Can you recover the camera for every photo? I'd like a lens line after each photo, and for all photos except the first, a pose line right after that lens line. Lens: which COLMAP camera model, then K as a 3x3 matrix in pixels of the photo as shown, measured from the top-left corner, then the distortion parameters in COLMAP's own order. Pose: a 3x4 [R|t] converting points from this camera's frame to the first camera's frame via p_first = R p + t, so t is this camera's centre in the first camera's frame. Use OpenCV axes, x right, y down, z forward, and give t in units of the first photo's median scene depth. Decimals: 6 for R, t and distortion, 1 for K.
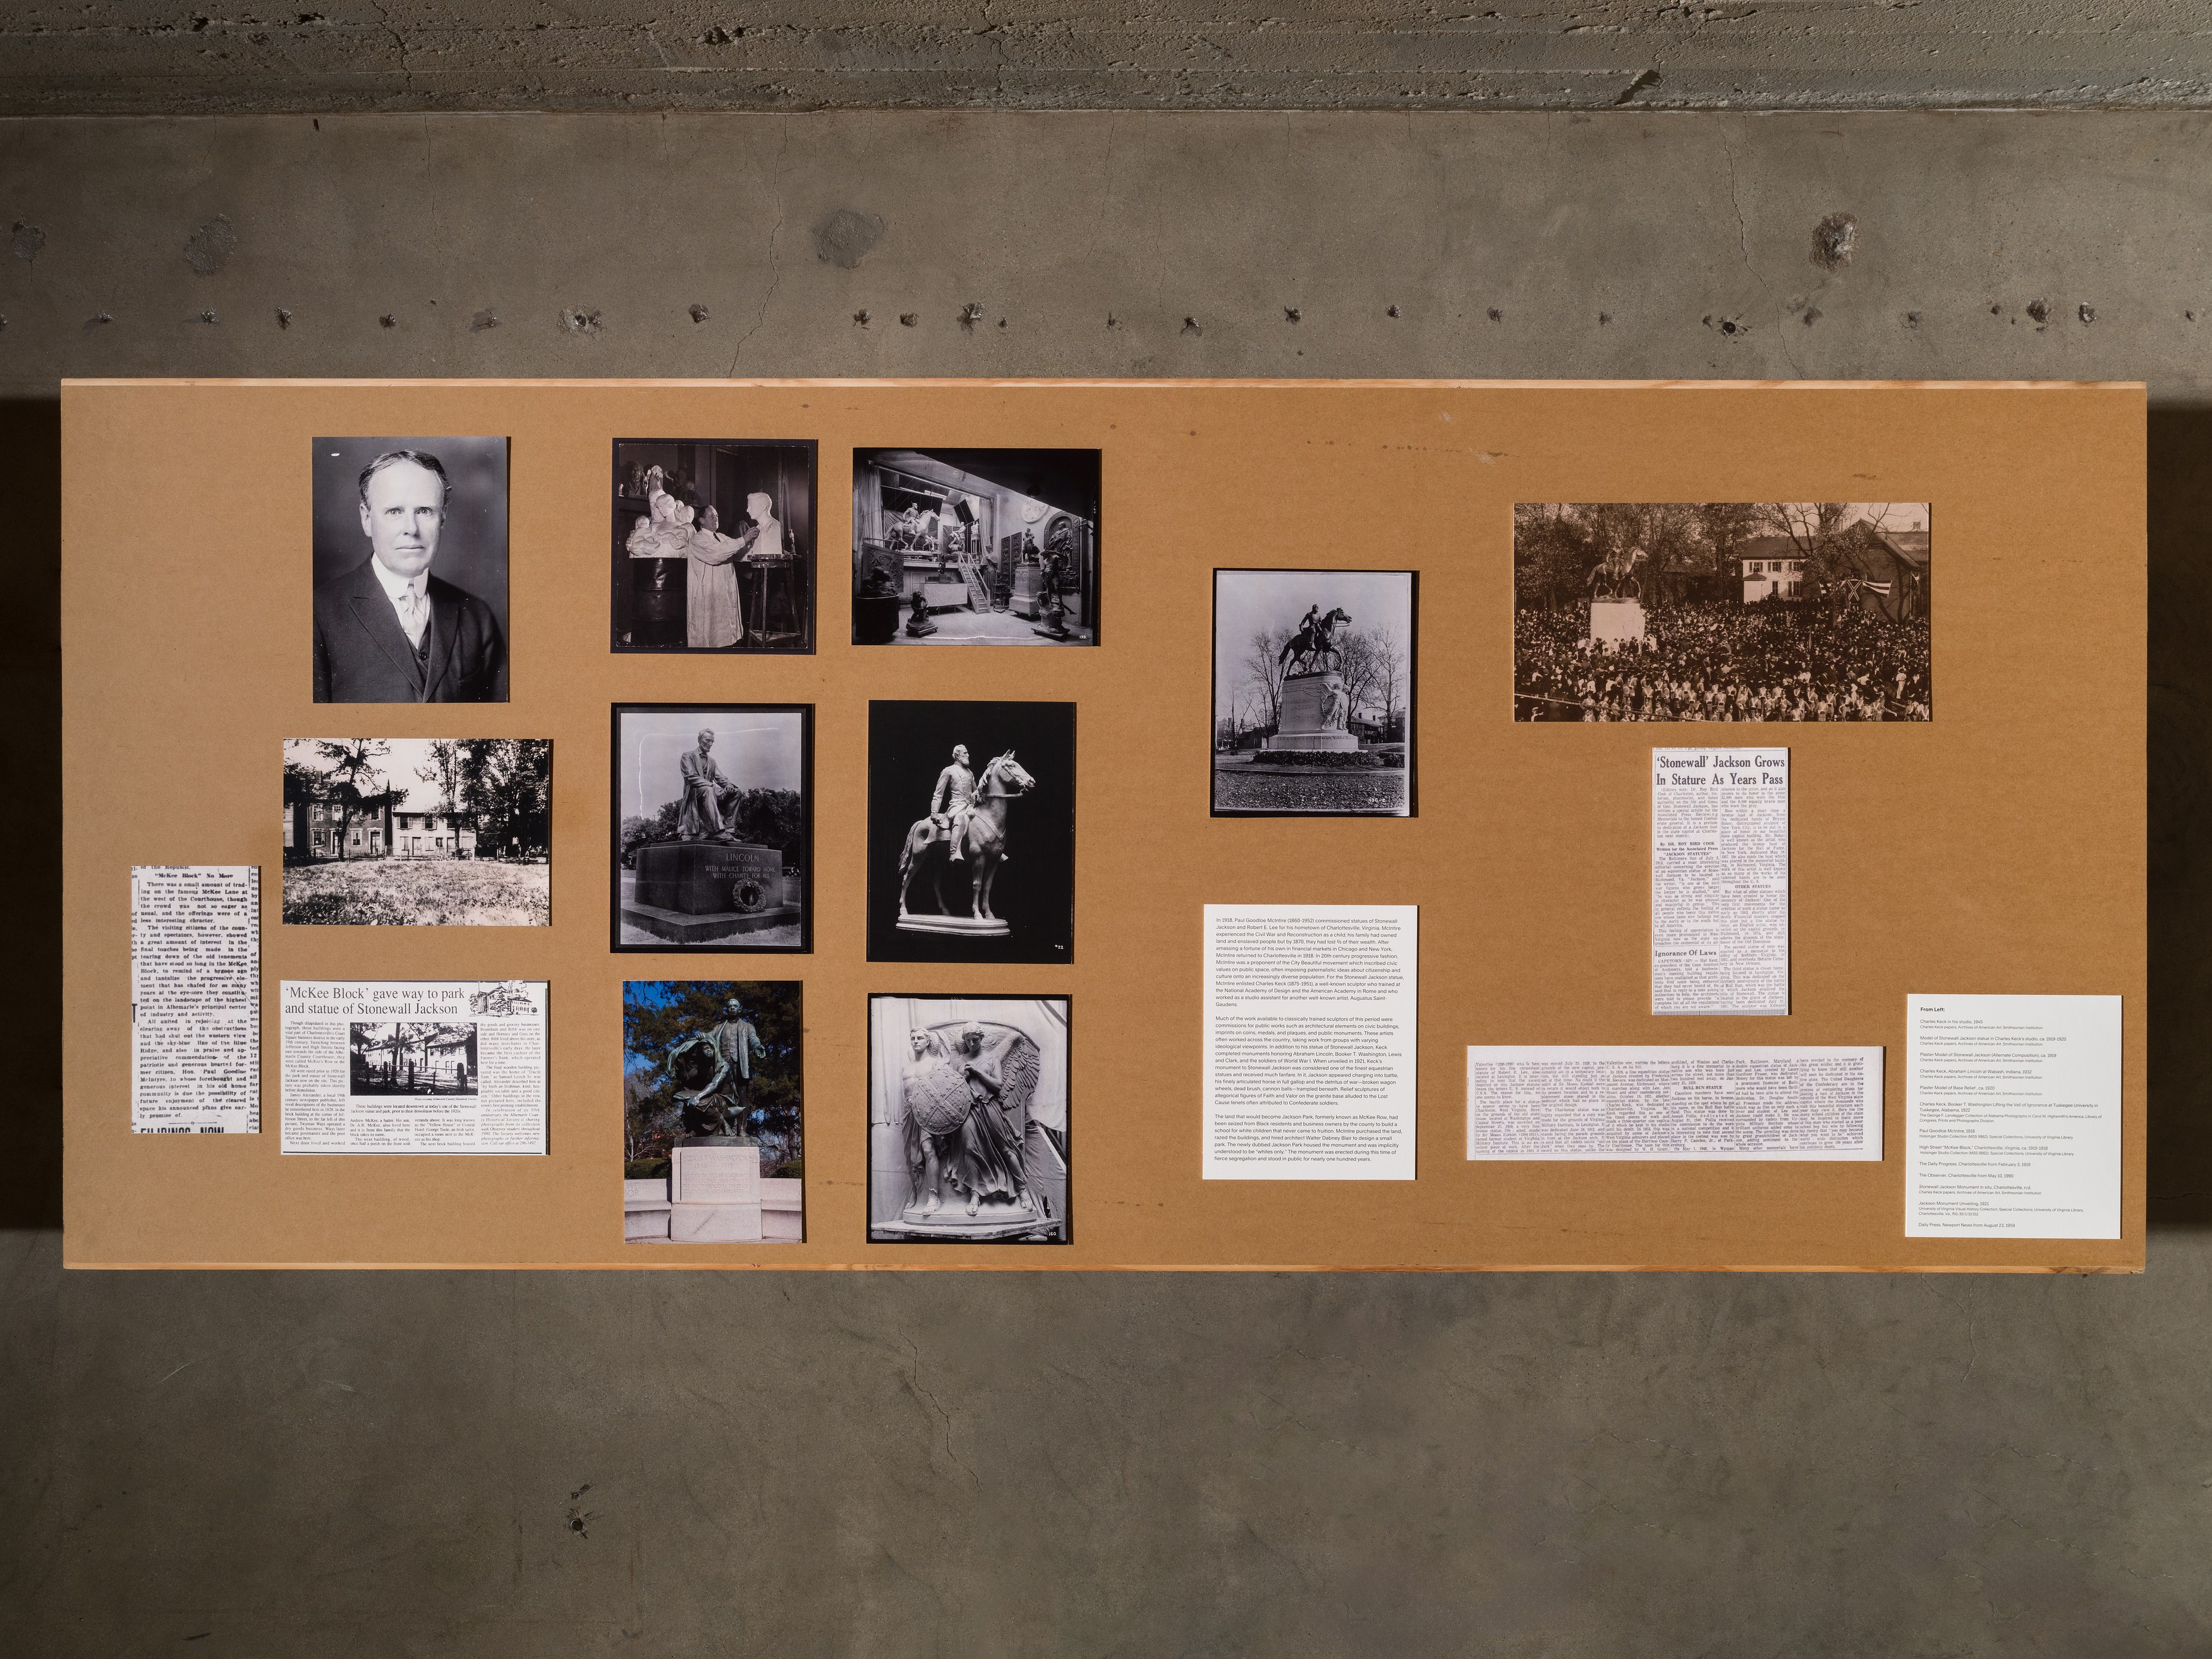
lens RADIAL K [[2697.9, 0, 1103.9], [0, 2697.9, 904.4], [0, 0, 1]] dist [-0.019061, 0.054932]
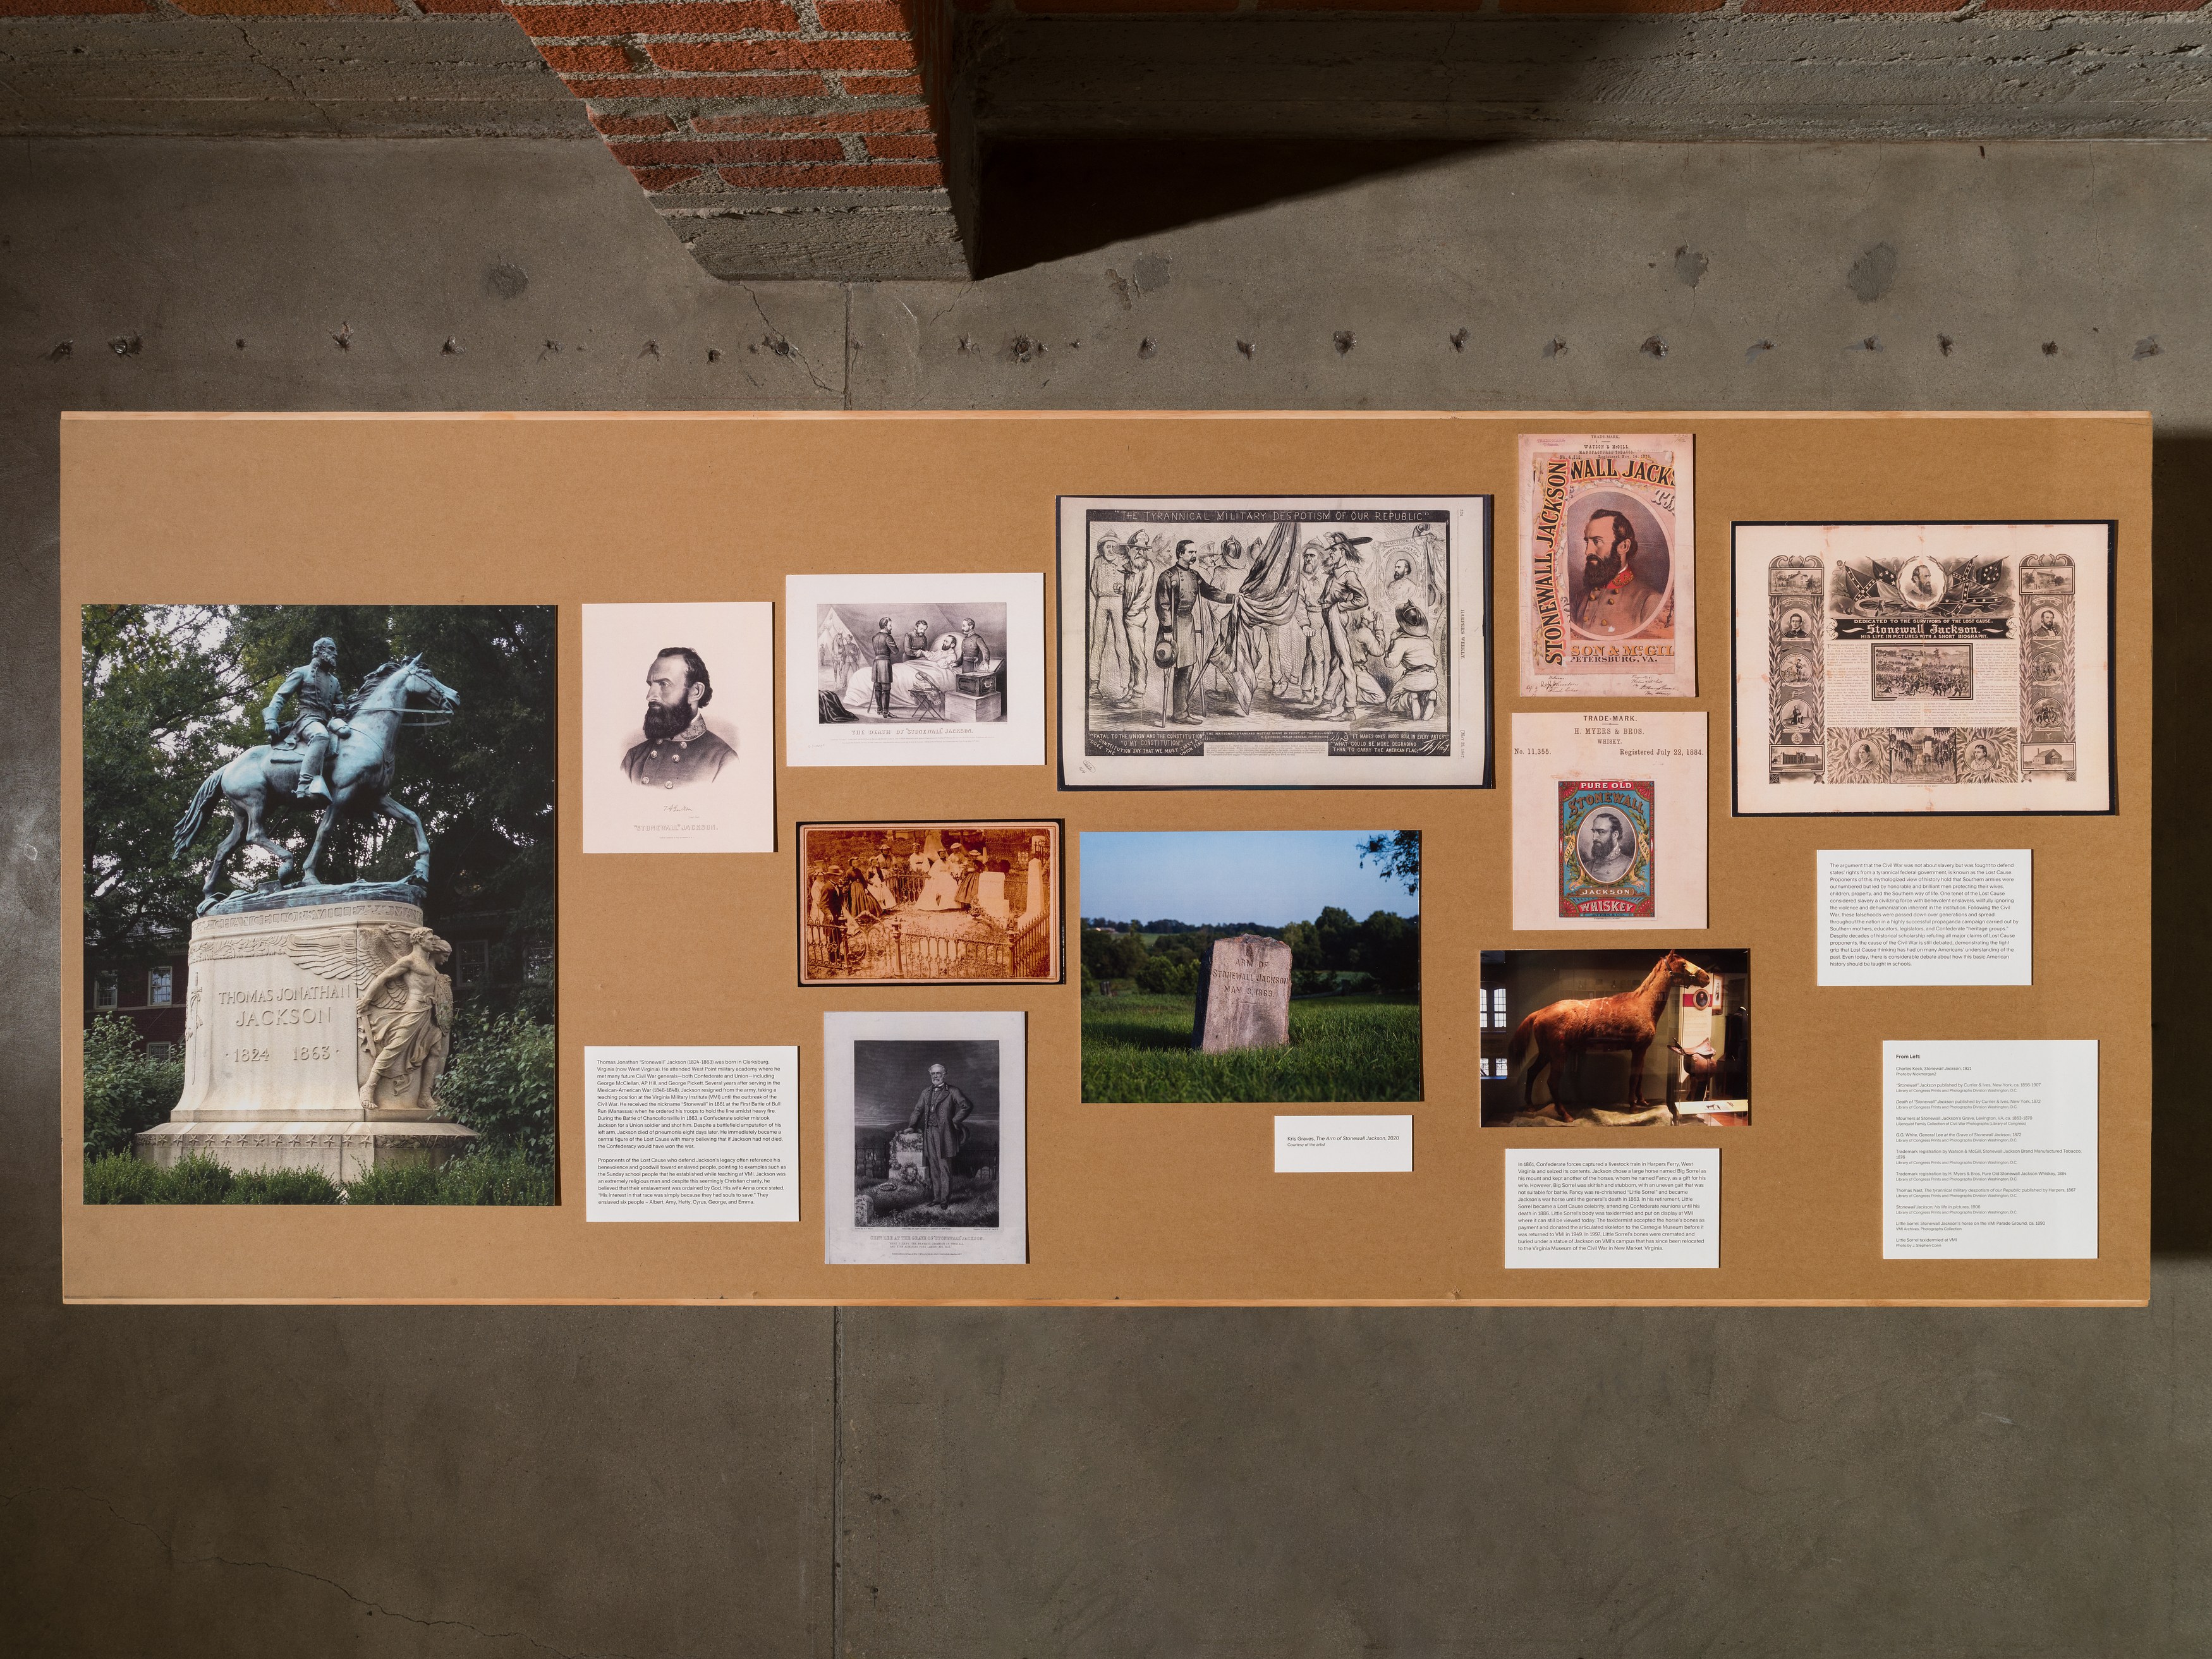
lens RADIAL K [[2697.9, 0, 1103.9], [0, 2697.9, 904.4], [0, 0, 1]] dist [-0.019061, 0.054932]
pose [[0.999963, 0.003414, -0.007902, -0.608634], [-0.003494, 0.999942, -0.010222, 0.000691], [0.007867, 0.010250, 0.999917, 0.002466]]
